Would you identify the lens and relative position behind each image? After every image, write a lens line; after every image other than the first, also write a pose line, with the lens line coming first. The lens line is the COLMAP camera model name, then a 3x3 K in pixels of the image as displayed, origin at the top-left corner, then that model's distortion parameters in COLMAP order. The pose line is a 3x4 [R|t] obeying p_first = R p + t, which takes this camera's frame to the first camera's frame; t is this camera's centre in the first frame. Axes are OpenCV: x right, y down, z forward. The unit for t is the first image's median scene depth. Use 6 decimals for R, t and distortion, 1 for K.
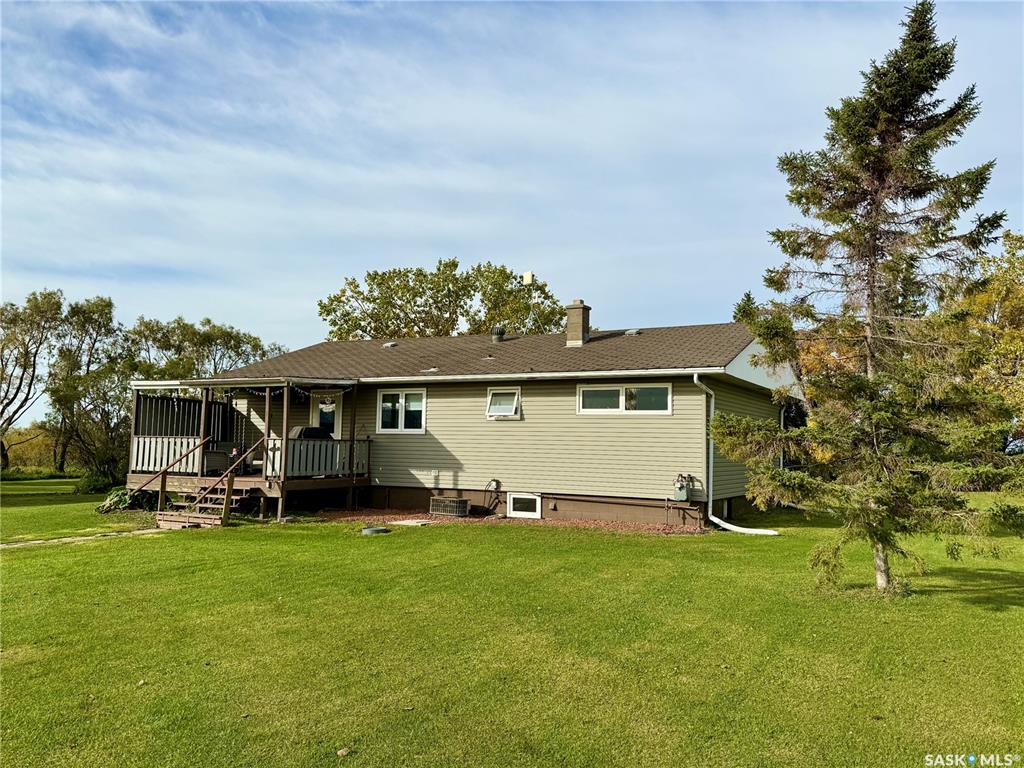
lens RADIAL K [[833.8, 0, 566.7], [0, 833.8, 352.6], [0, 0, 1]] dist [0.025968, -0.036447]
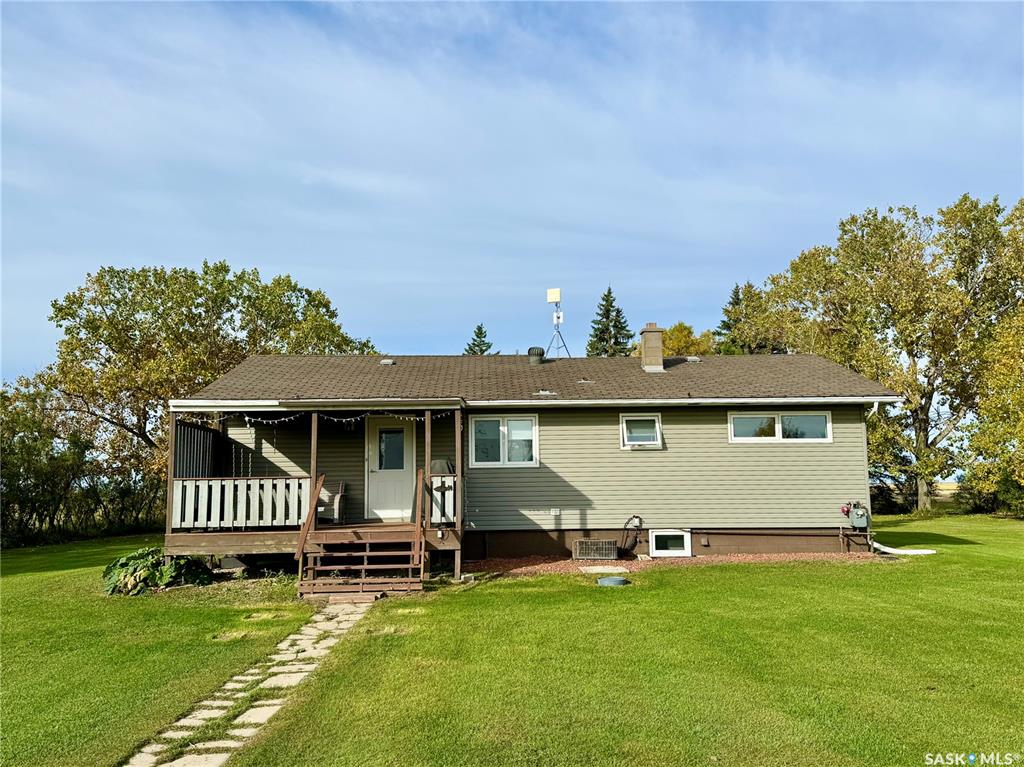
lens RADIAL K [[861.8, 0, 518.2], [0, 861.8, 376.1], [0, 0, 1]] dist [0.081026, -0.061958]
pose [[0.873912, 0.032990, 0.484963, -0.631391], [-0.026121, 0.999440, -0.020916, 0.022807], [-0.485382, 0.005611, 0.874284, 0.234242]]
